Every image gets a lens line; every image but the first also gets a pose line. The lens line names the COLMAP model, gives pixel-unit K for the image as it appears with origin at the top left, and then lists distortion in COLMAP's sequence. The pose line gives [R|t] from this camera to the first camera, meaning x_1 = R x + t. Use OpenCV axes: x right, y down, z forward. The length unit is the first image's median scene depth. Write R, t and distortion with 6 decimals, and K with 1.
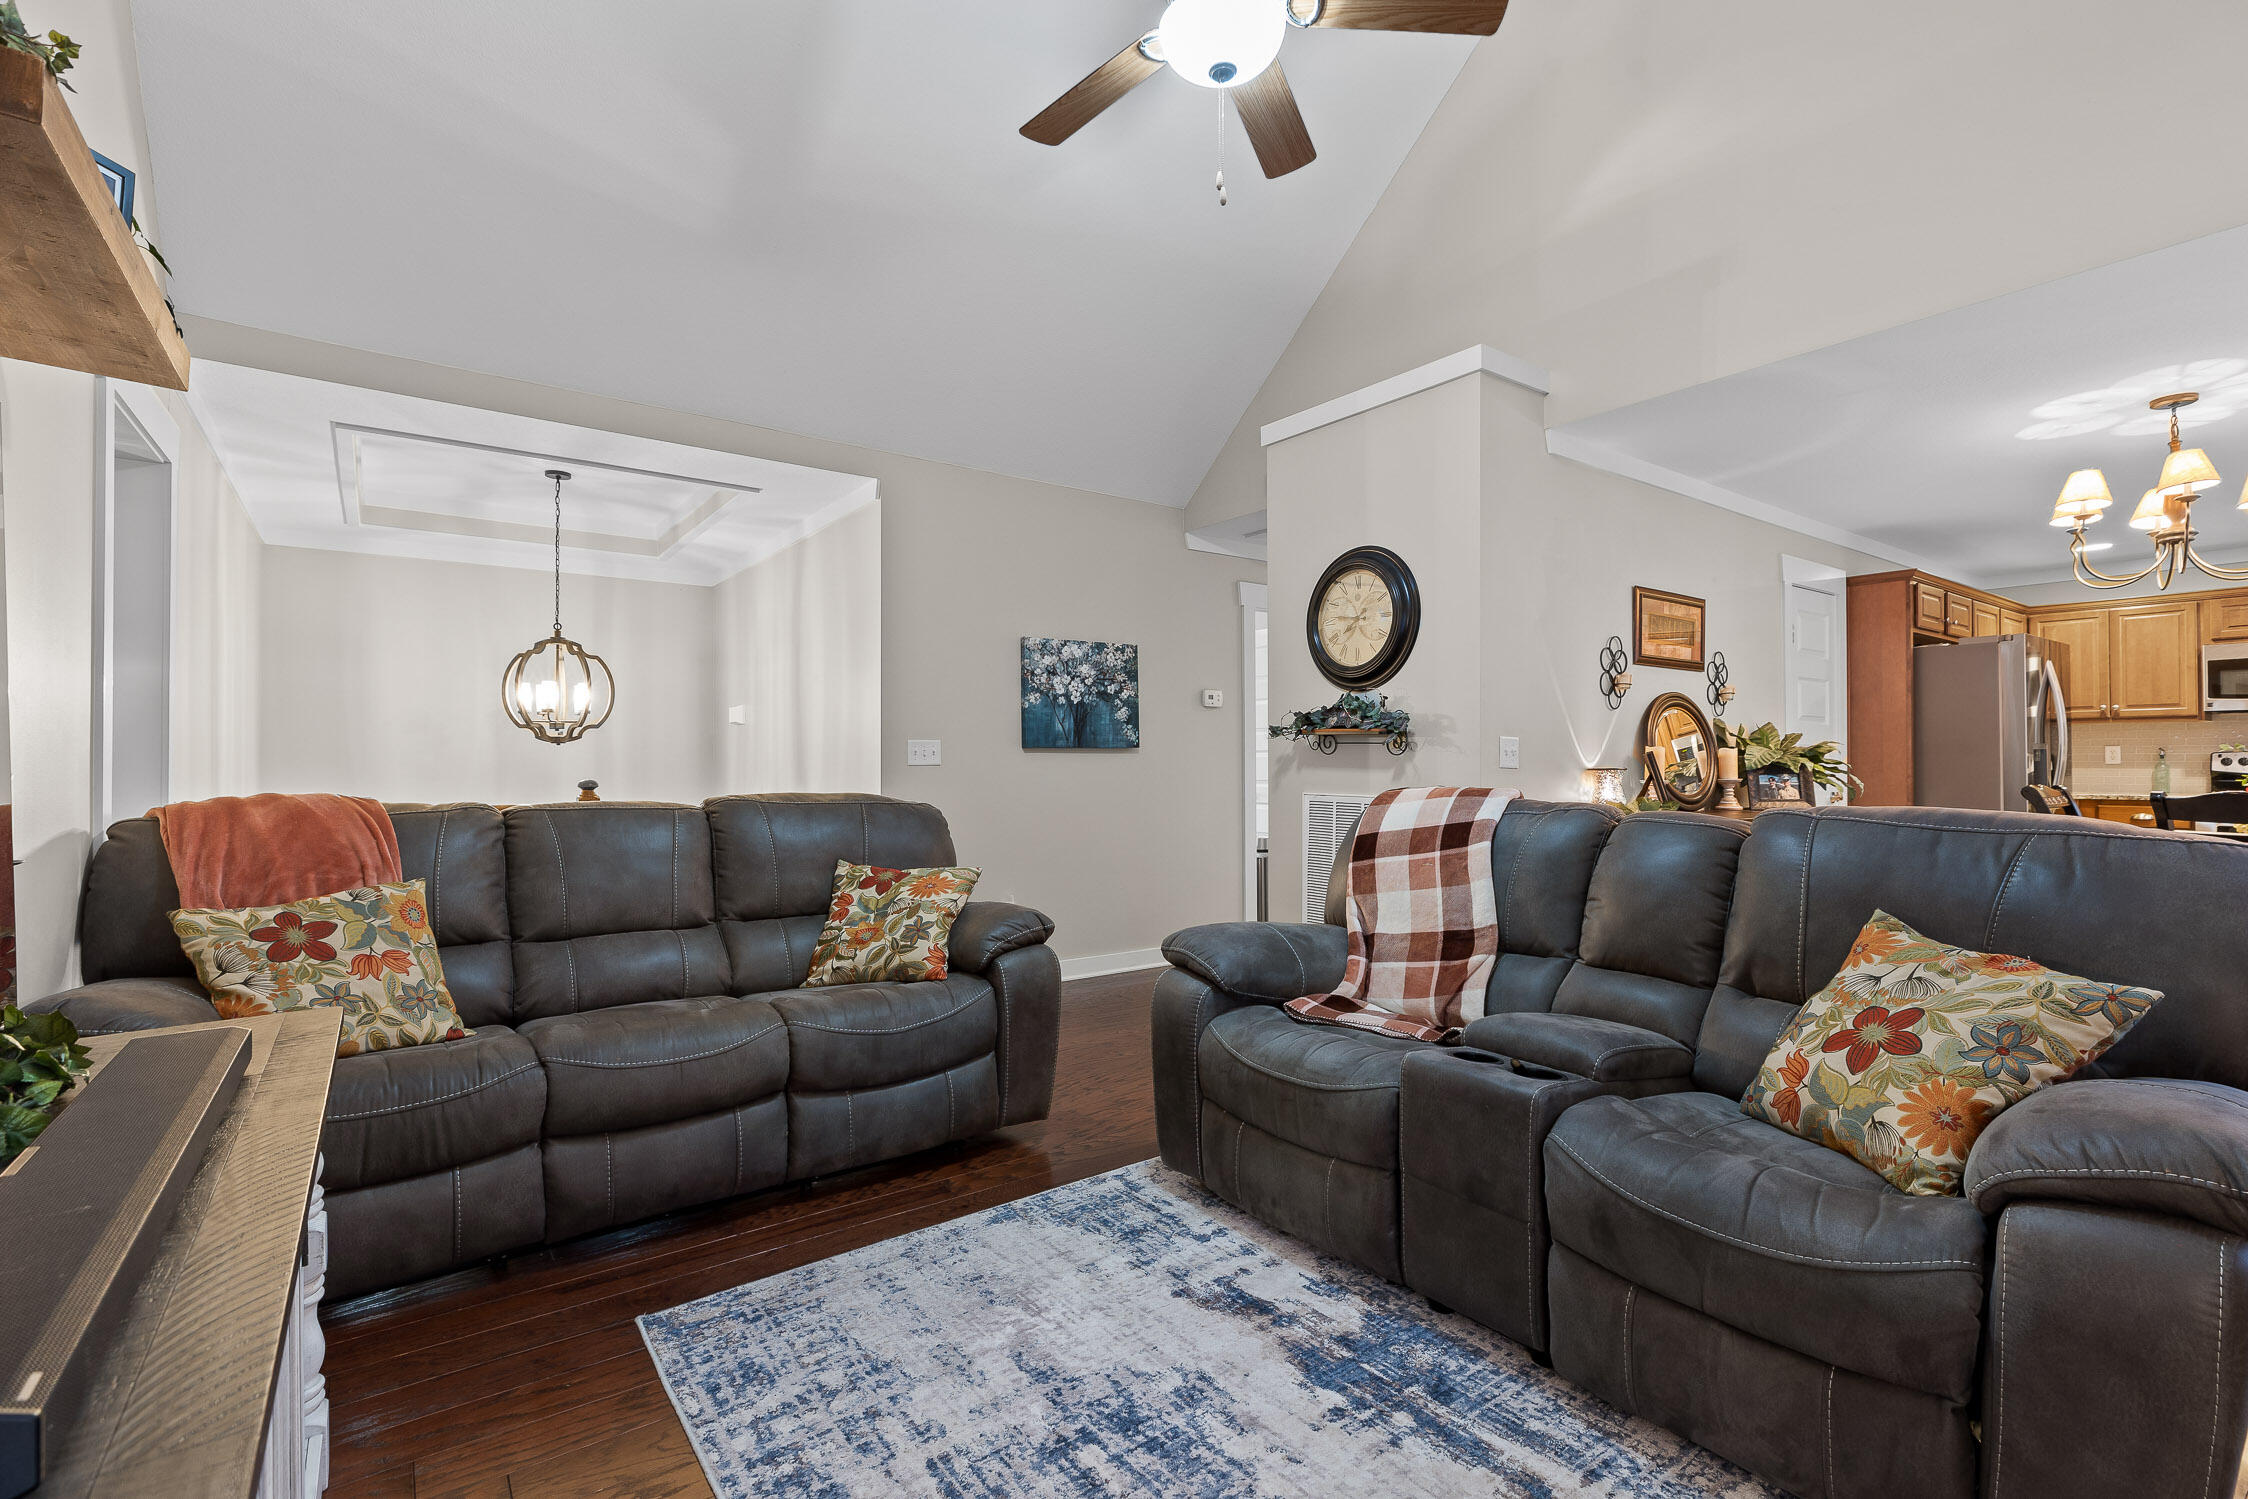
lens RADIAL K [[1012.3, 0, 1126.2], [0, 1012.3, 757.7], [0, 0, 1]] dist [0.000122, 0.000025]
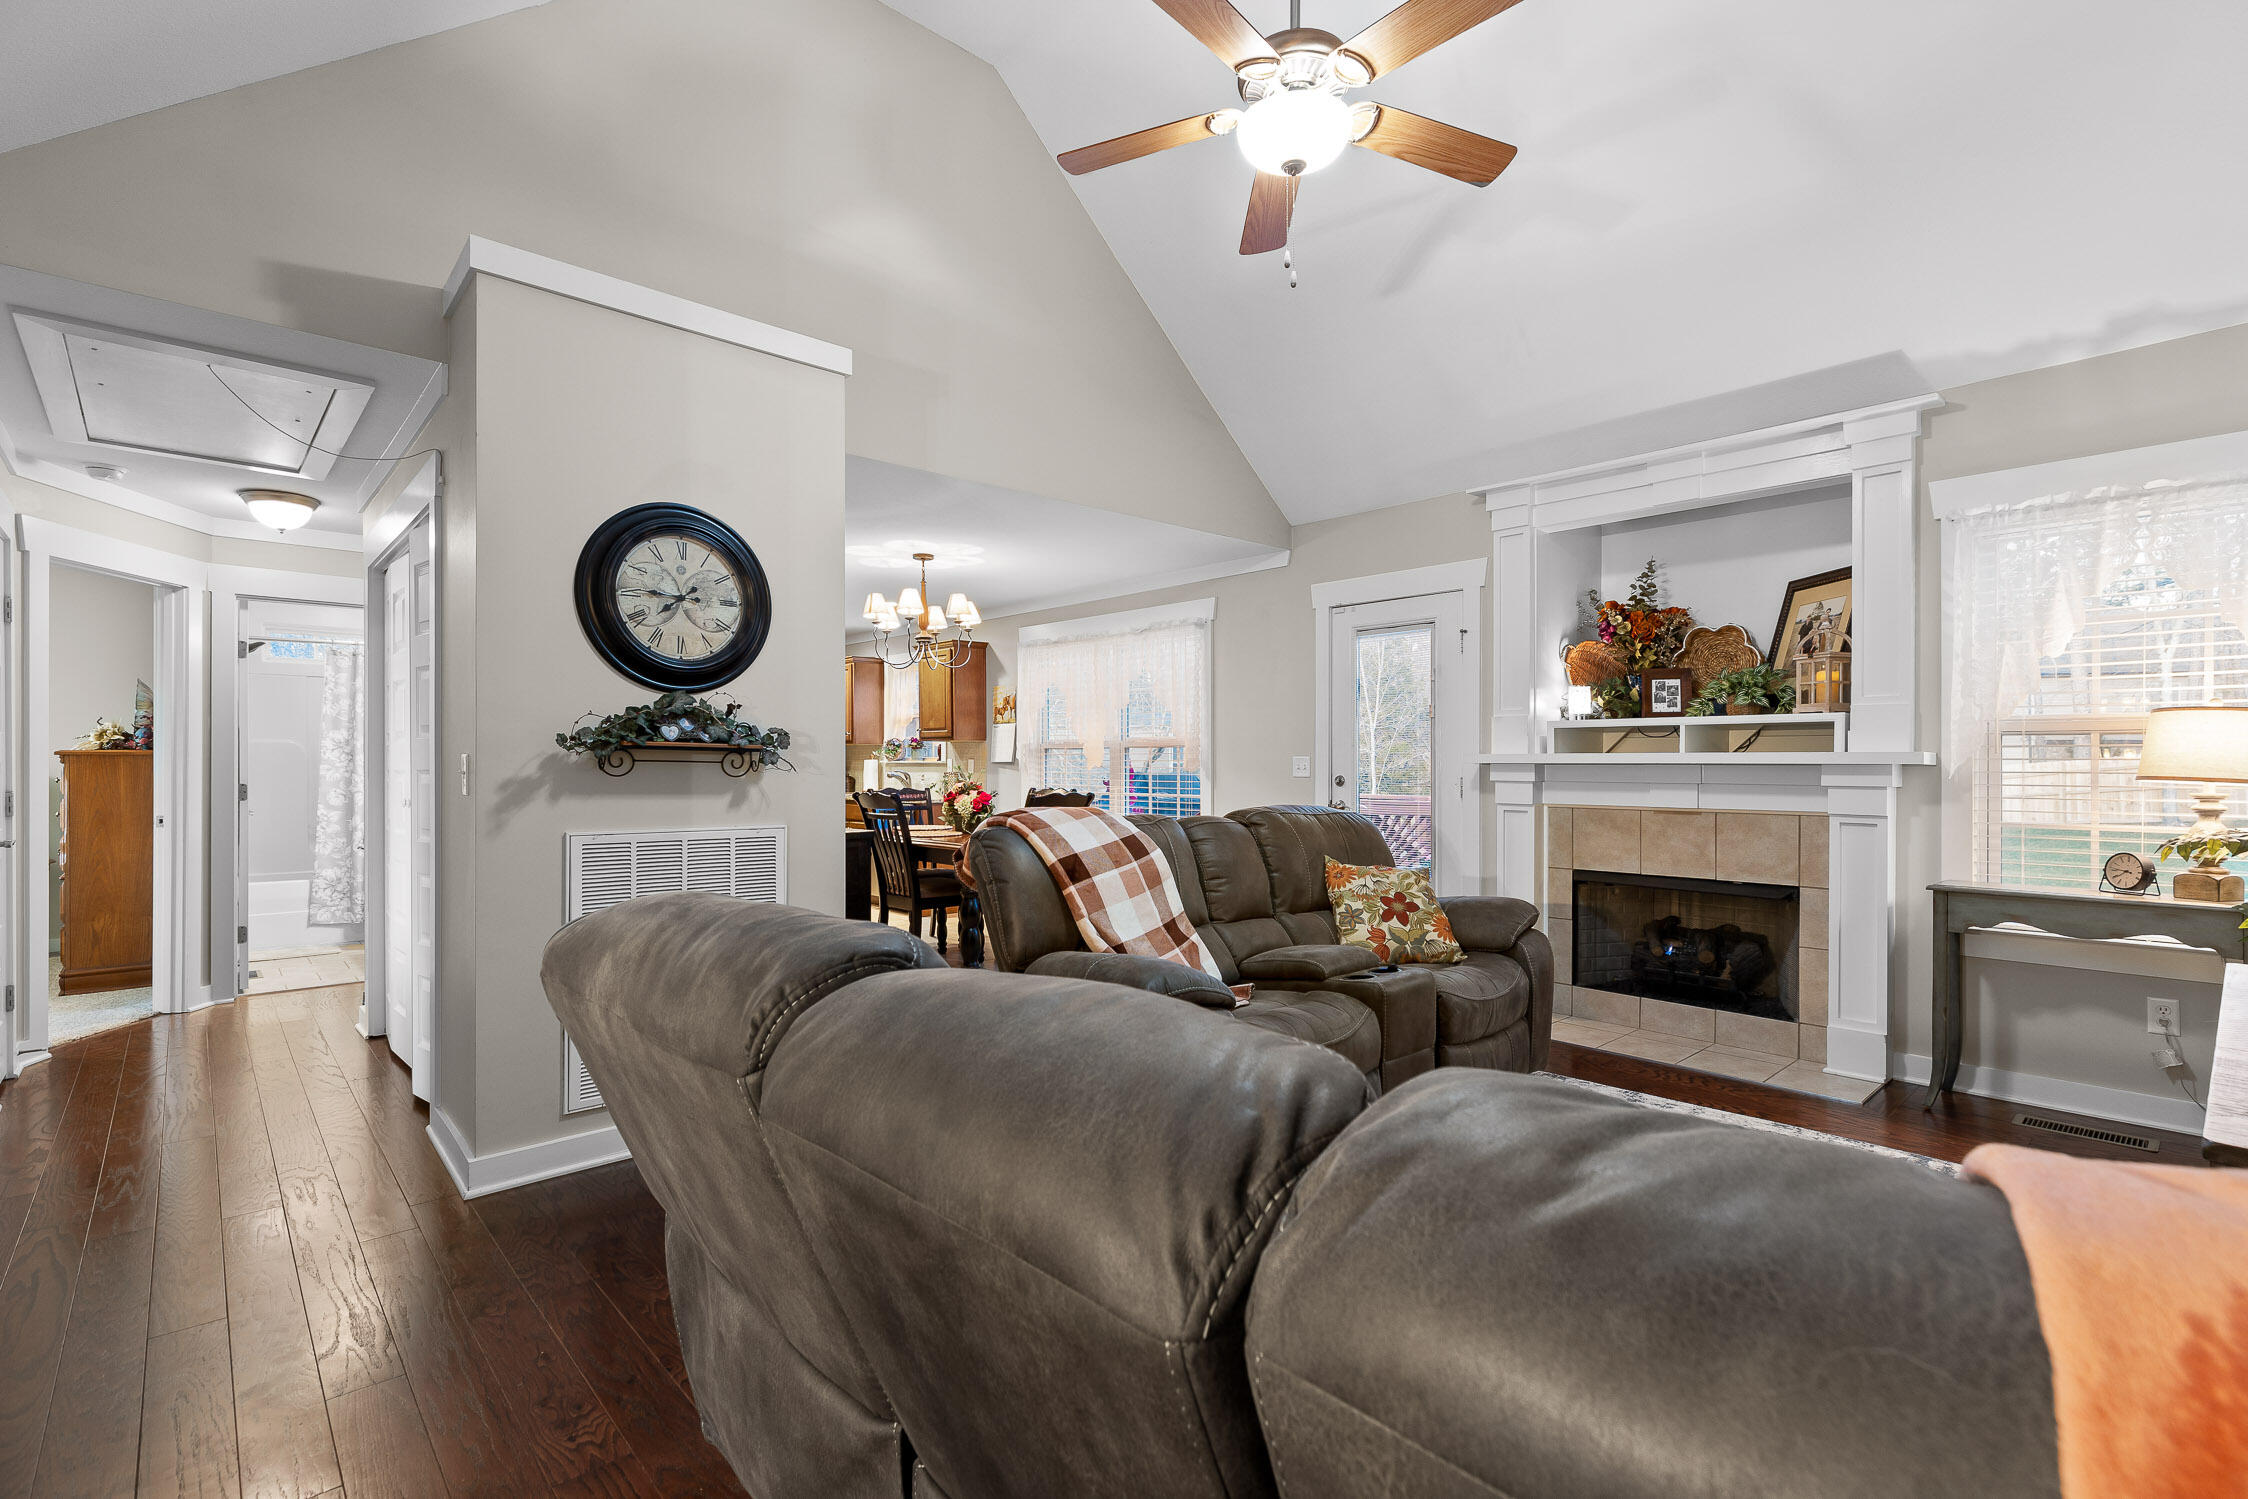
lens RADIAL K [[1012.3, 0, 1126.2], [0, 1012.3, 757.7], [0, 0, 1]] dist [0.000122, 0.000025]
pose [[-0.113623, 0.007531, 0.993495, -0.587527], [-0.005547, 0.999951, -0.008215, -0.013197], [-0.993508, -0.006445, -0.113576, 0.779355]]
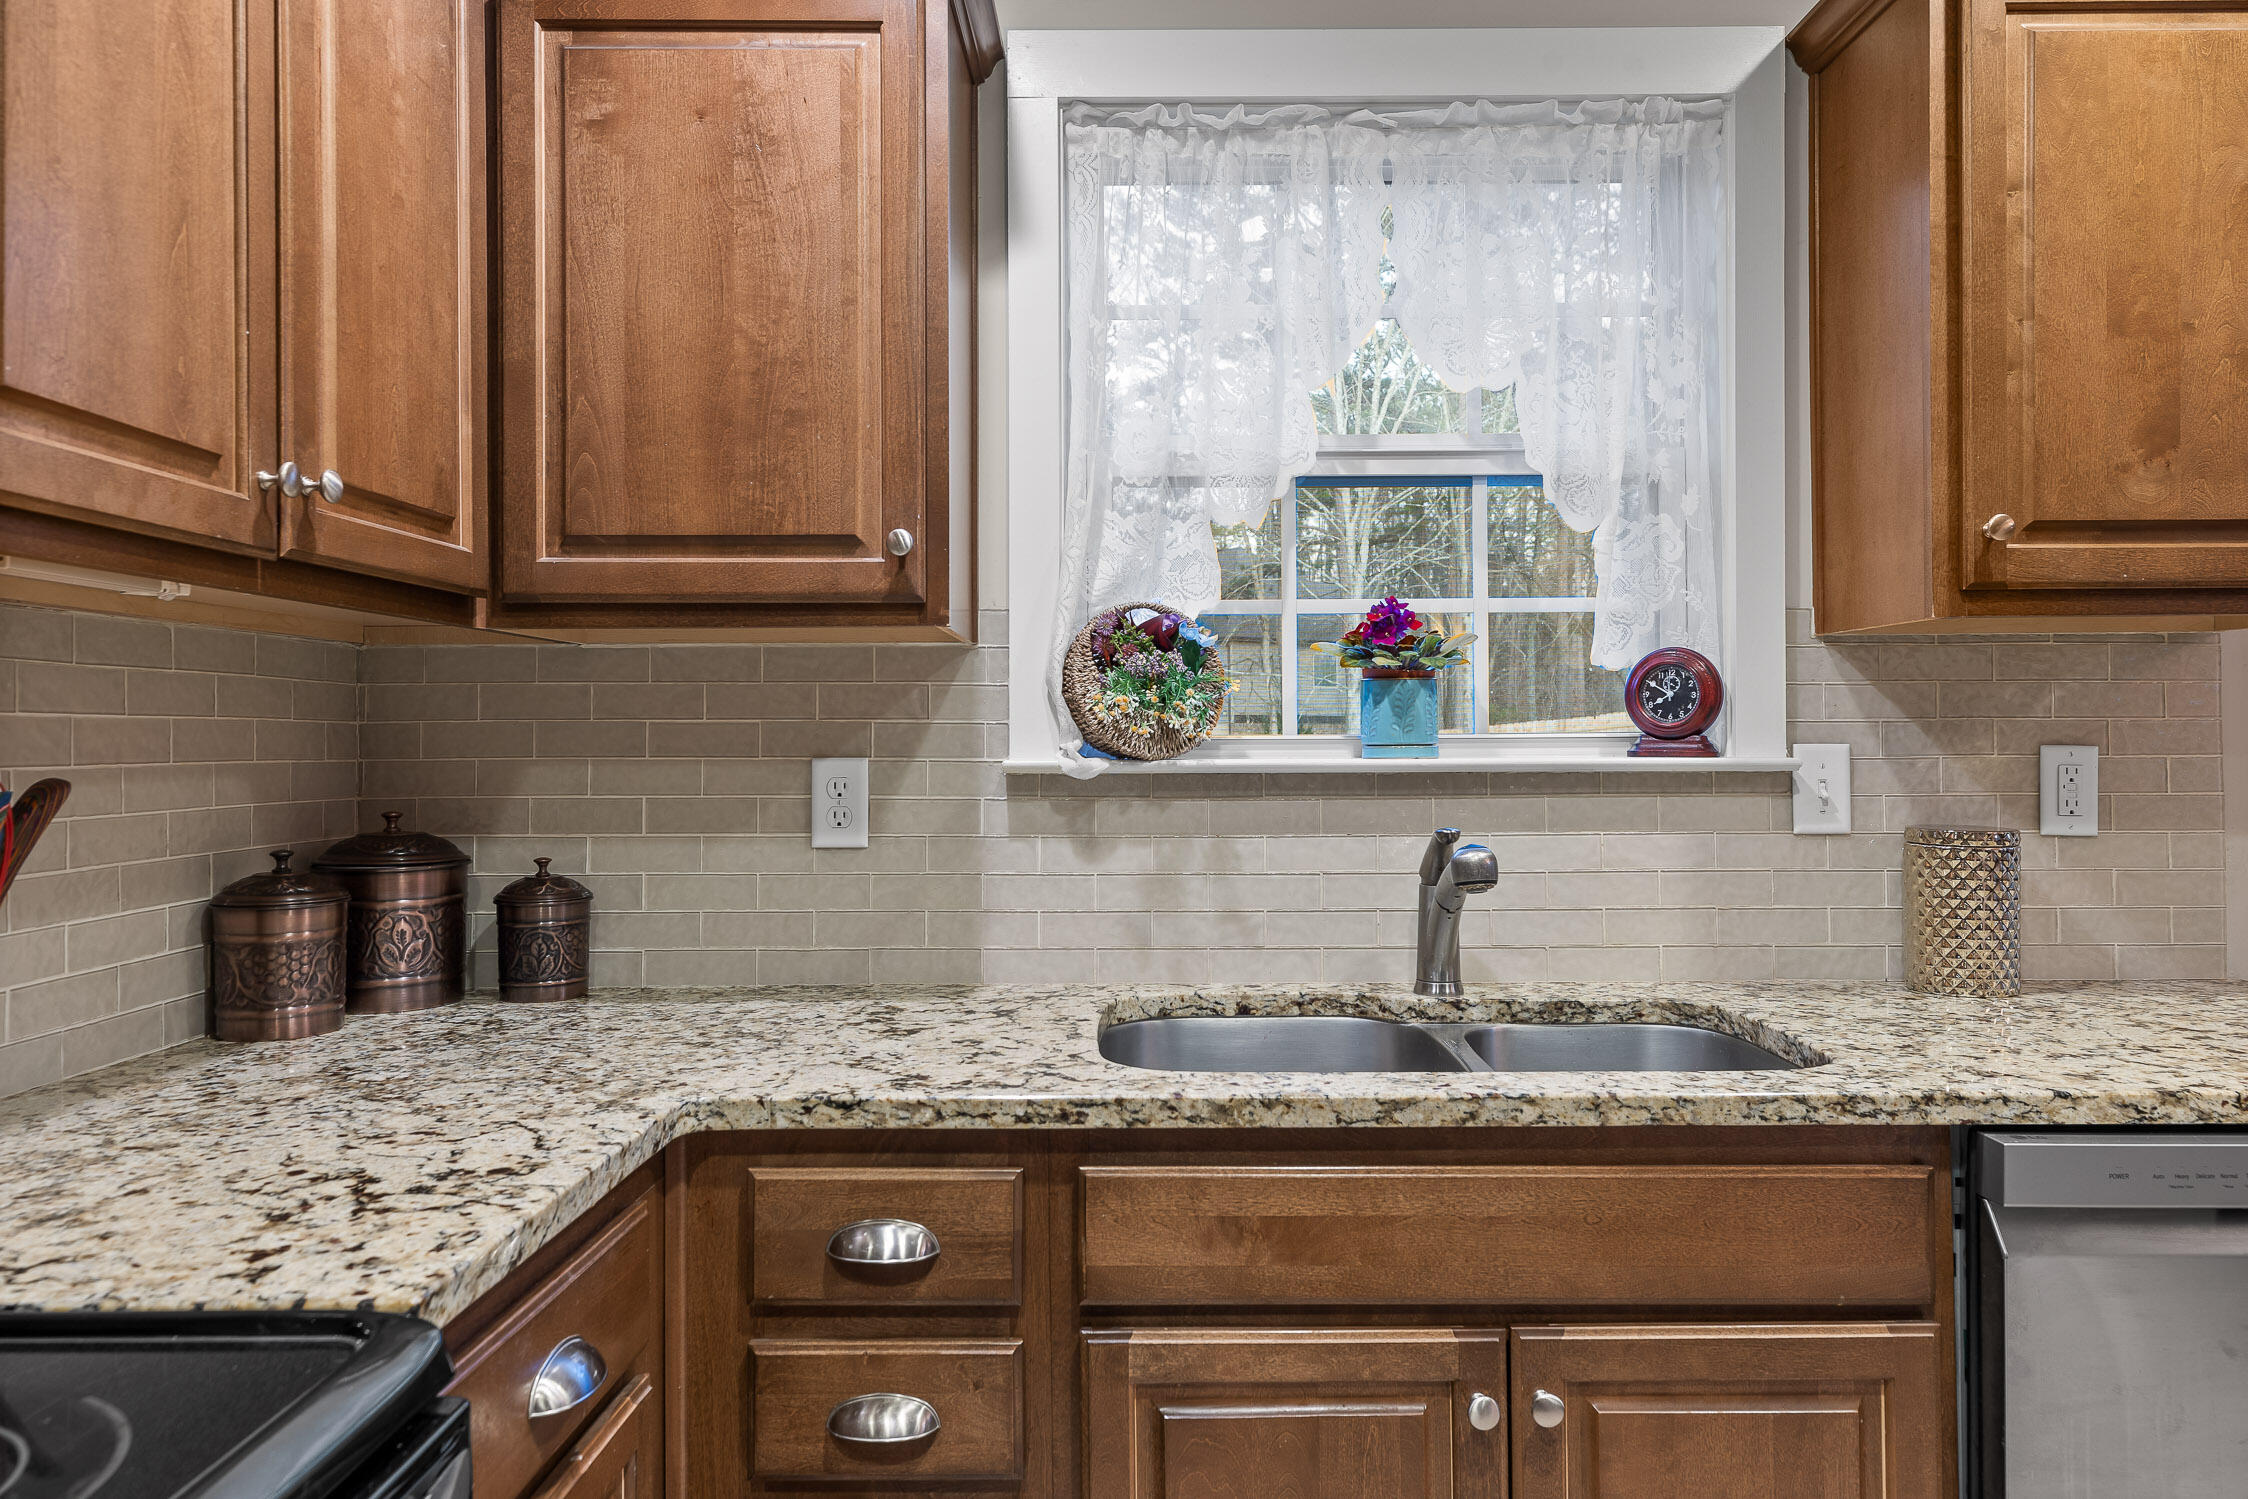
lens RADIAL K [[1513.5, 0, 1142.9], [0, 1513.5, 725.3], [0, 0, 1]] dist [0.017549, -0.004846]
pose [[-0.806883, 0.013152, 0.590564, 1.461945], [0.003417, 0.999839, -0.017598, -0.024668], [-0.590701, -0.012182, -0.806799, 1.443639]]
